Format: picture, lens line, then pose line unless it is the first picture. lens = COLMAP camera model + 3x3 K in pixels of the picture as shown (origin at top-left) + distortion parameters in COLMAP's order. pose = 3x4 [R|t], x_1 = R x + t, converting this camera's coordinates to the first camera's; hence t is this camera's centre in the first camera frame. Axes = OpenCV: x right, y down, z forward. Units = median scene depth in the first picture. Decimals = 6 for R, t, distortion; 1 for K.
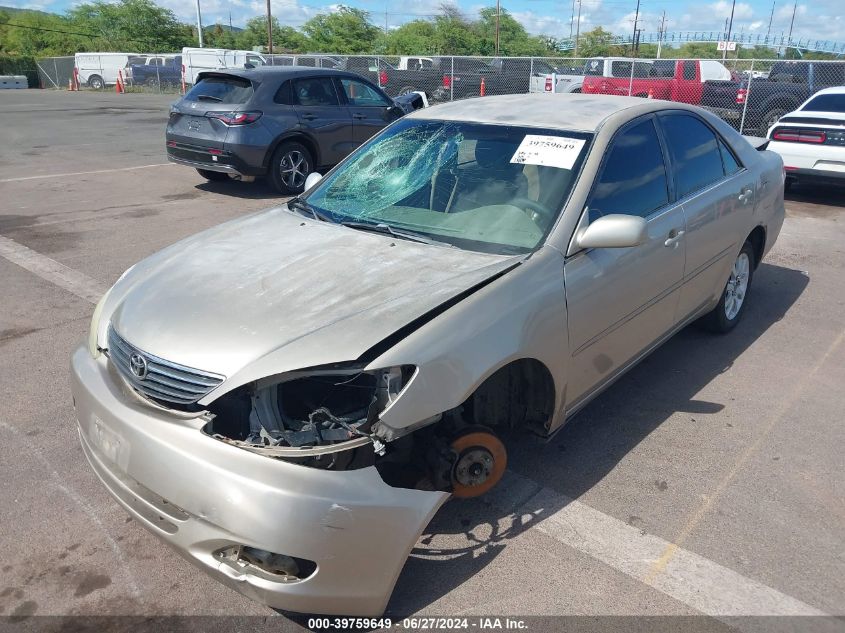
lens RADIAL K [[691.7, 0, 422.5], [0, 691.7, 316.5], [0, 0, 1]] dist [-0.014221, 0.005047]
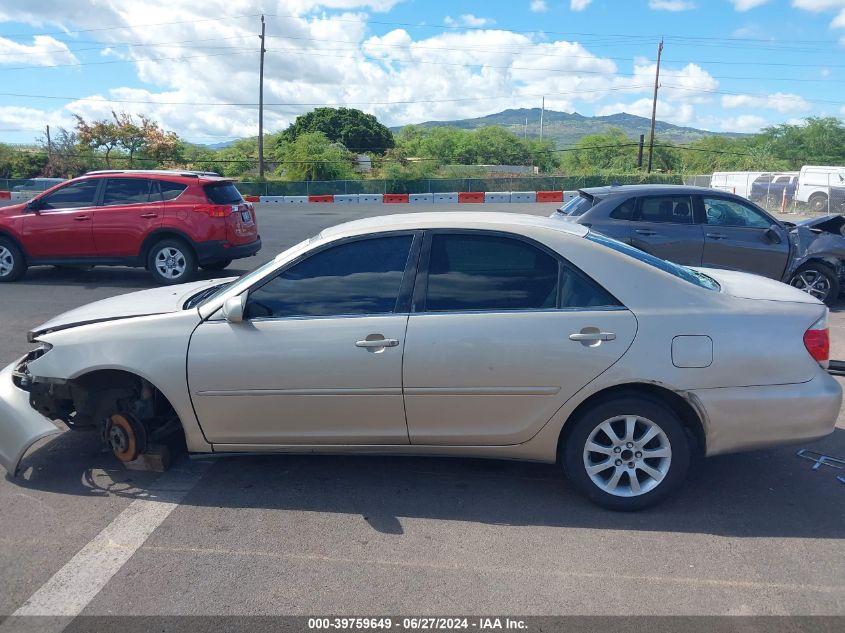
lens RADIAL K [[691.7, 0, 422.5], [0, 691.7, 316.5], [0, 0, 1]] dist [-0.014221, 0.005047]
pose [[0.573477, 0.163045, -0.802833, 0.935883], [-0.287113, 0.957839, -0.010565, -0.121520], [0.767261, 0.236562, 0.596111, 0.316983]]
